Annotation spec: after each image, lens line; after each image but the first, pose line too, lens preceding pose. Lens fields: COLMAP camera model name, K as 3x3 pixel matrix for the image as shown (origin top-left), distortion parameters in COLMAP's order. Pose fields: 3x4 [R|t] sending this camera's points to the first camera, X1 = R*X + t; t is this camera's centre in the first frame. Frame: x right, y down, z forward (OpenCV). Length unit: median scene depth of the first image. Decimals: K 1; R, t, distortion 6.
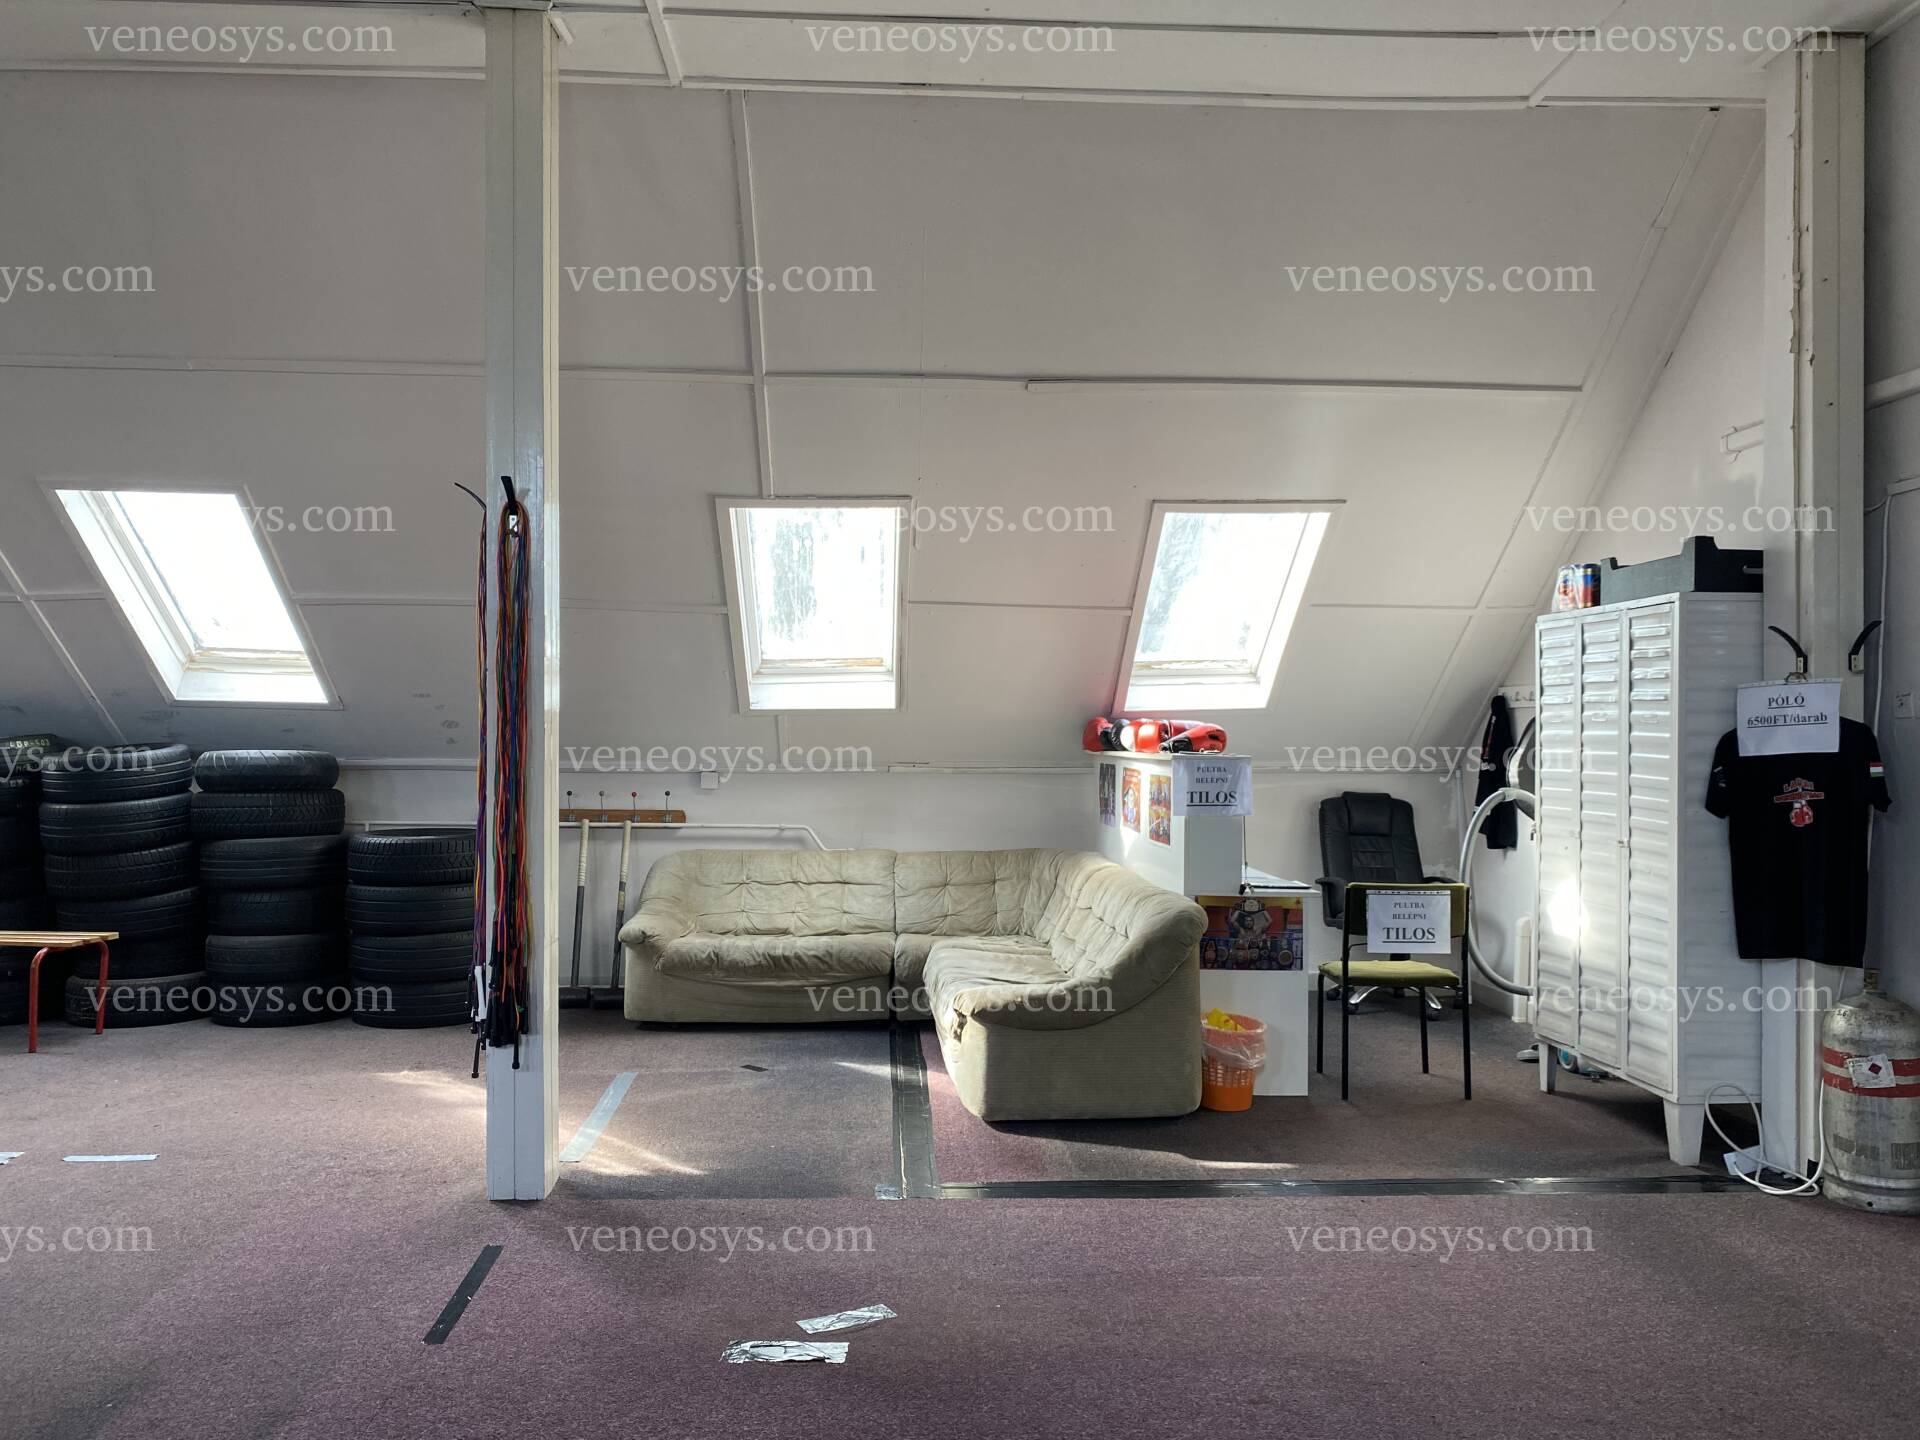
lens RADIAL K [[1452.2, 0, 959.2], [0, 1452.2, 719.1], [0, 0, 1]] dist [0.008710, 0.006520]
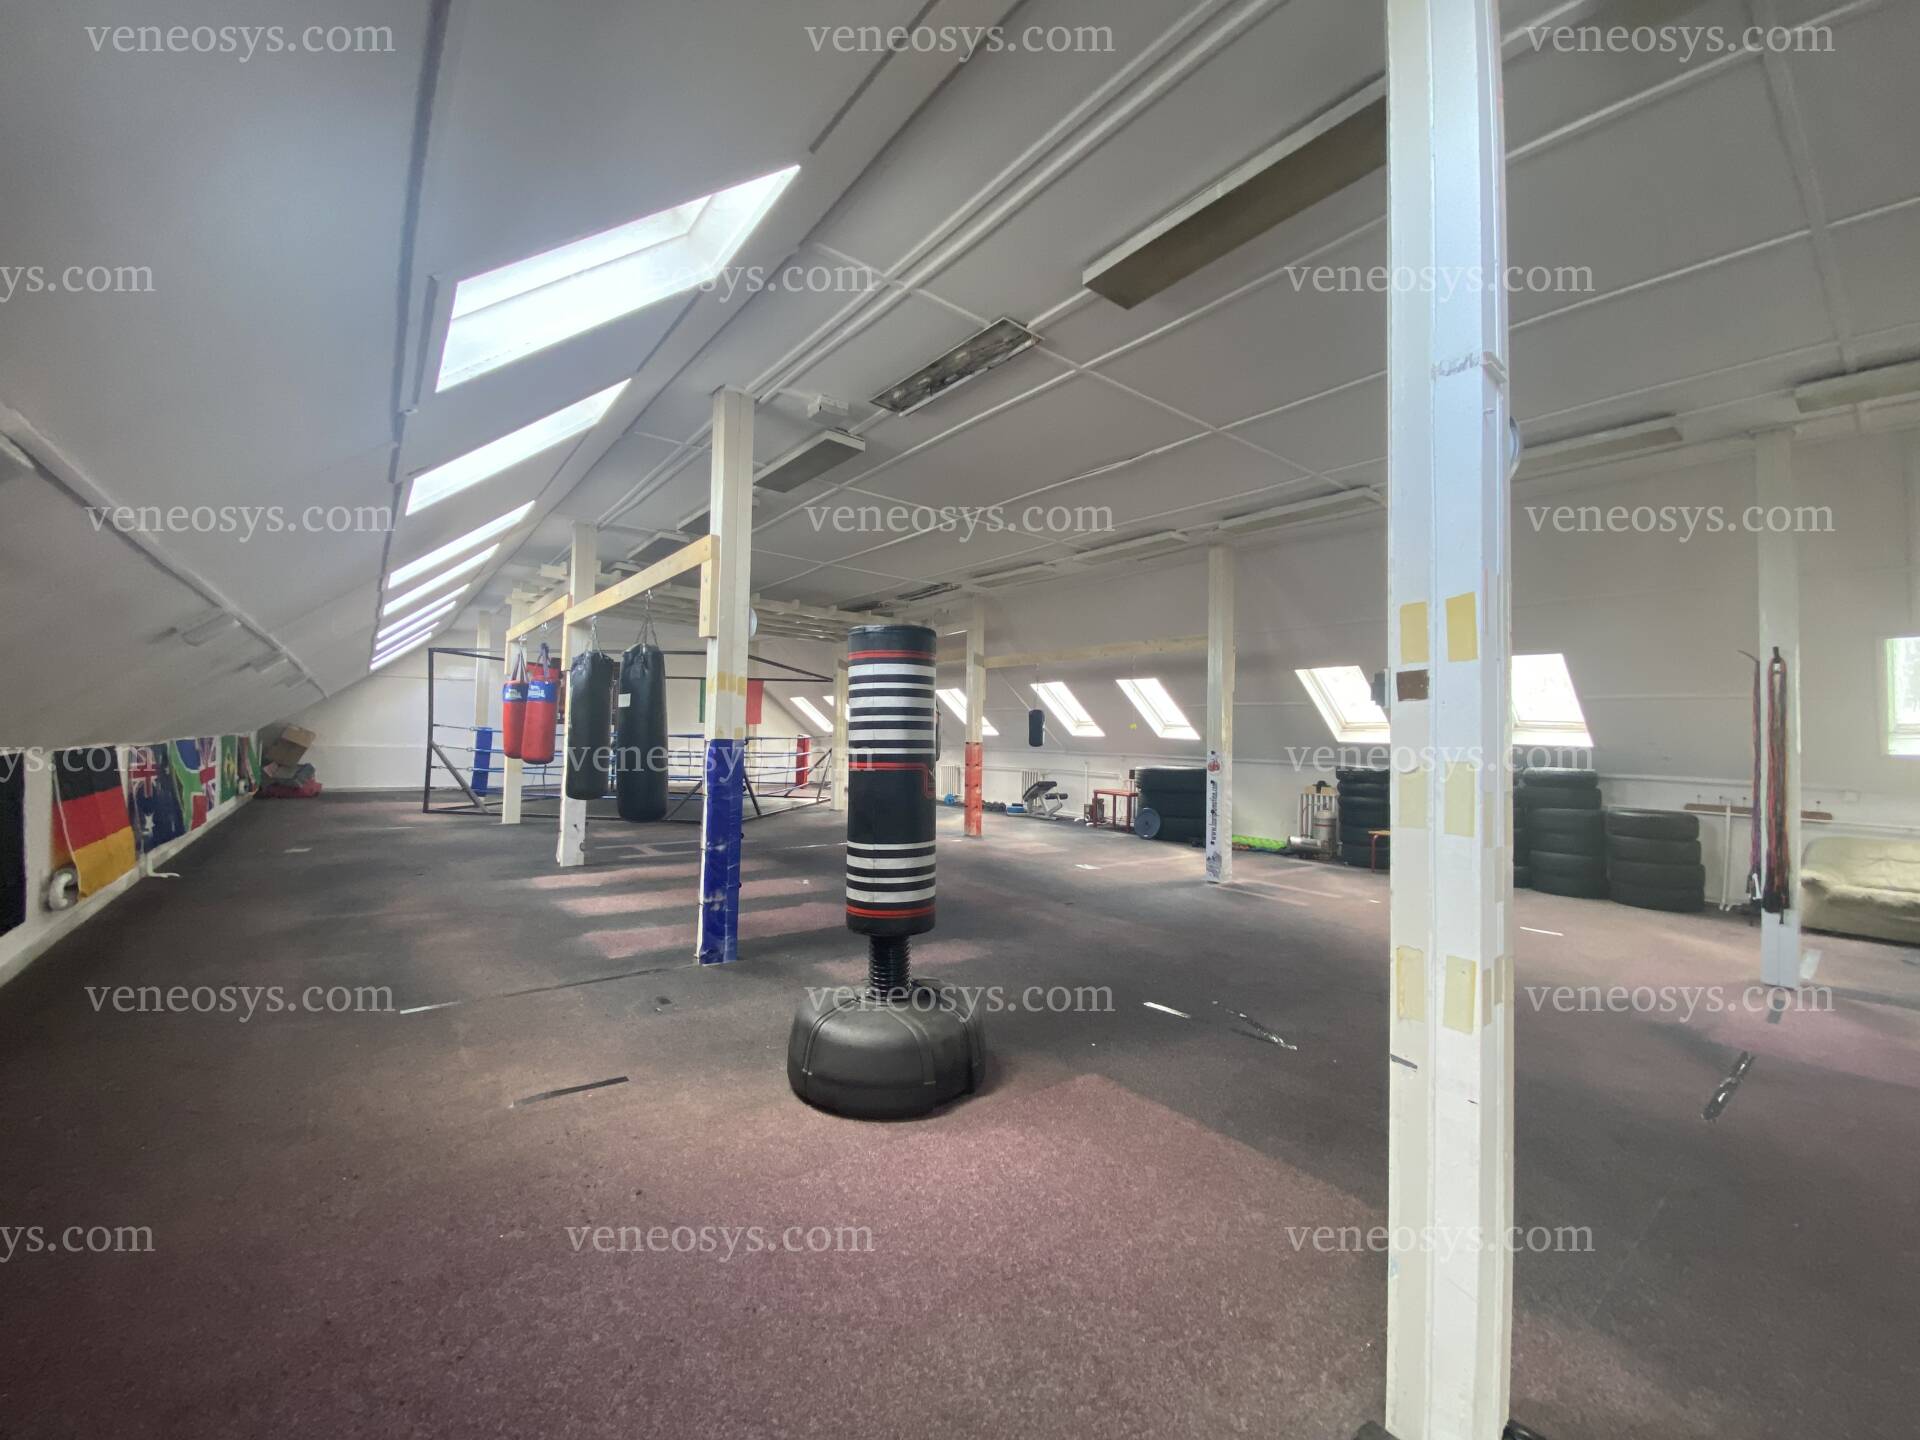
lens RADIAL K [[781.9, 0, 972.4], [0, 781.9, 717.5], [0, 0, 1]] dist [-0.015716, -0.001844]
pose [[0.582195, -0.011624, -0.812966, -0.072751], [-0.020574, 0.999367, -0.029023, -0.003664], [0.812789, 0.033623, 0.581588, -0.564456]]
